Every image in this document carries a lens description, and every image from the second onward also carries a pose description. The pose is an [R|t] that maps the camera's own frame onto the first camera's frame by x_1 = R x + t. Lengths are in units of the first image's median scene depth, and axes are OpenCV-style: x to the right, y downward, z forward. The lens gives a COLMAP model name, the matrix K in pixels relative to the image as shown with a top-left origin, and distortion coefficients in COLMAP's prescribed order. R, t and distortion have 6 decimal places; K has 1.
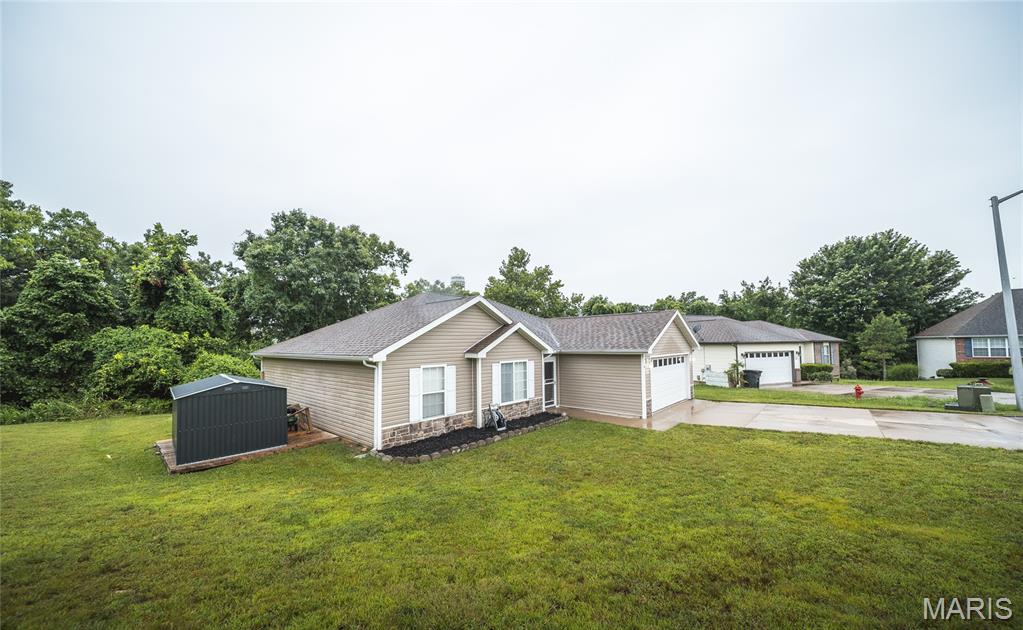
lens RADIAL K [[359.9, 0, 504.8], [0, 359.9, 329.9], [0, 0, 1]] dist [-0.006847, -0.000055]
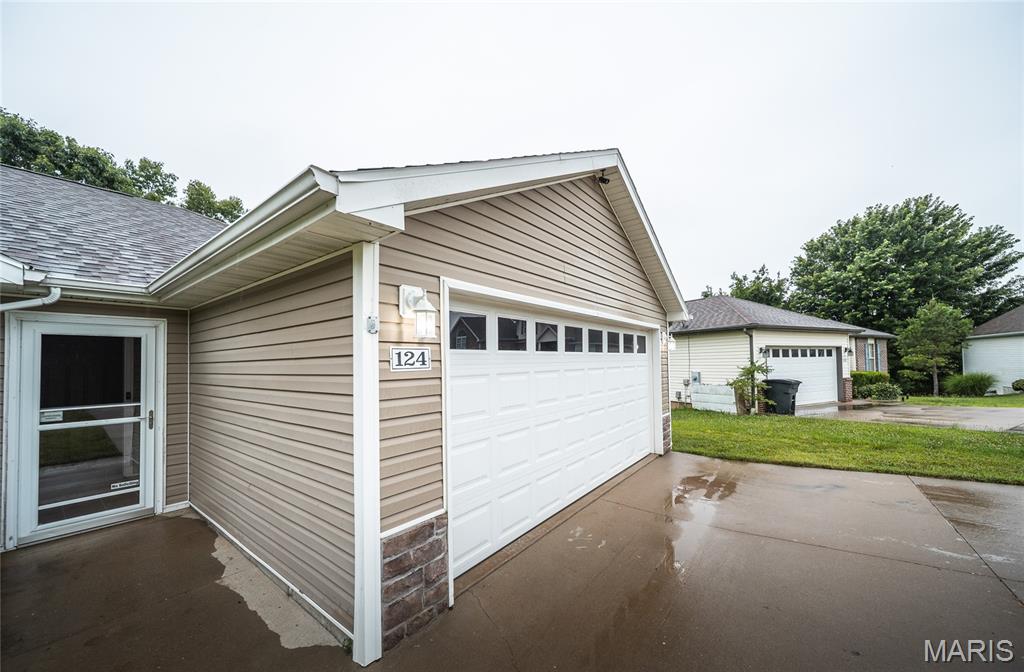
lens RADIAL K [[376.3, 0, 508.9], [0, 376.3, 351.4], [0, 0, 1]] dist [-0.002286, -0.000510]
pose [[0.997087, -0.002914, 0.076214, 0.248696], [0.002399, 0.999974, 0.006843, 0.064234], [-0.076232, -0.006640, 0.997068, 0.471278]]
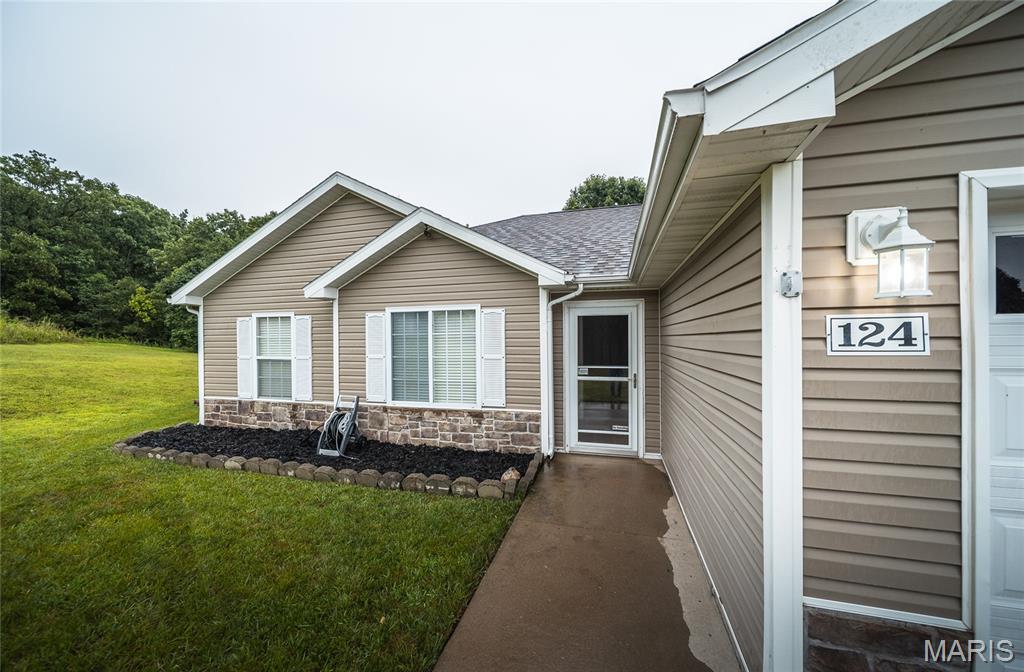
lens RADIAL K [[376.3, 0, 511.6], [0, 376.3, 339.2], [0, 0, 1]] dist [-0.002286, -0.000510]
pose [[0.459236, 0.010252, -0.888255, 0.256412], [0.034504, 0.998973, 0.029369, 0.063858], [0.887644, -0.044135, 0.458410, 0.496529]]
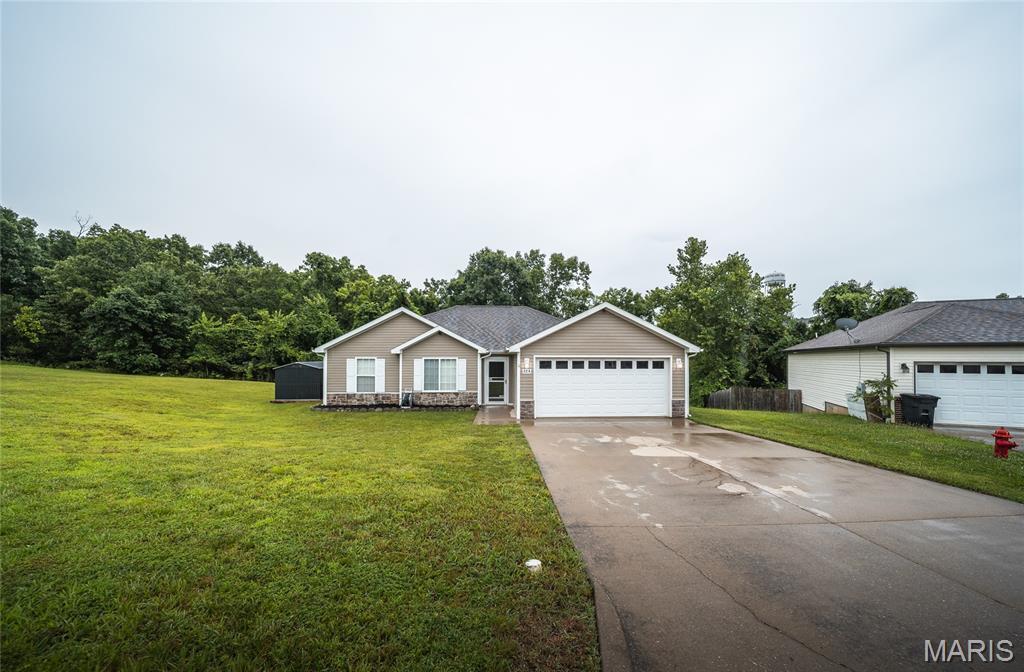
lens RADIAL K [[376.3, 0, 517.4], [0, 376.3, 356.5], [0, 0, 1]] dist [-0.002286, -0.000510]
pose [[0.710920, 0.007944, -0.703228, 0.625292], [0.013623, 0.999593, 0.025064, 0.029960], [0.703140, -0.027398, 0.710523, 0.156595]]
